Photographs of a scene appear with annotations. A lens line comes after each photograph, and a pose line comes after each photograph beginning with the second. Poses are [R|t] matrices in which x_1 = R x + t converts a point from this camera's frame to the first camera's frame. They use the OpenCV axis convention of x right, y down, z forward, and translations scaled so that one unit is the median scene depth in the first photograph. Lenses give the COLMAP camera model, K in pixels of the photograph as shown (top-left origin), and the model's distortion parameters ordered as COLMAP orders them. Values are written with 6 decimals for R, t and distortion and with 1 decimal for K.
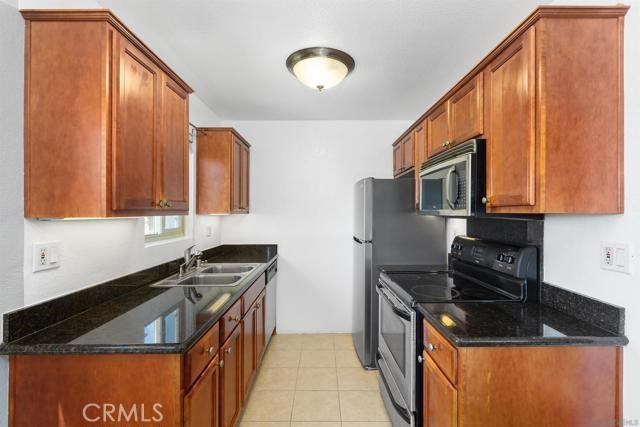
lens RADIAL K [[289.5, 0, 324.6], [0, 289.5, 212.1], [0, 0, 1]] dist [0.002962, 0.000132]
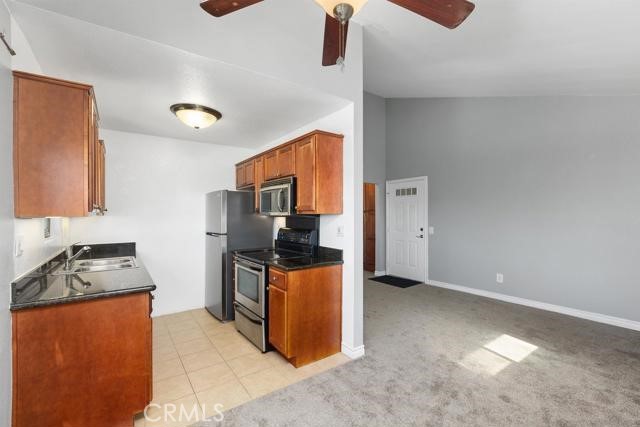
lens RADIAL K [[289.5, 0, 320.9], [0, 289.5, 213.0], [0, 0, 1]] dist [0.002962, 0.000132]
pose [[0.817943, 0.000923, 0.575299, -0.476491], [0.001203, 0.999994, -0.003315, 0.004976], [-0.575299, 0.003403, 0.817936, -0.767103]]
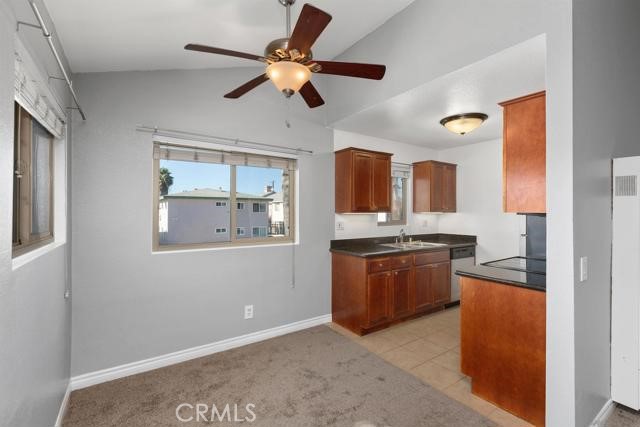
lens RADIAL K [[289.5, 0, 320.1], [0, 289.5, 207.1], [0, 0, 1]] dist [0.002962, 0.000132]
pose [[0.550313, -0.011556, -0.834878, 1.231904], [-0.000044, 0.999904, -0.013869, -0.002273], [0.834958, 0.007669, 0.550260, -0.735613]]
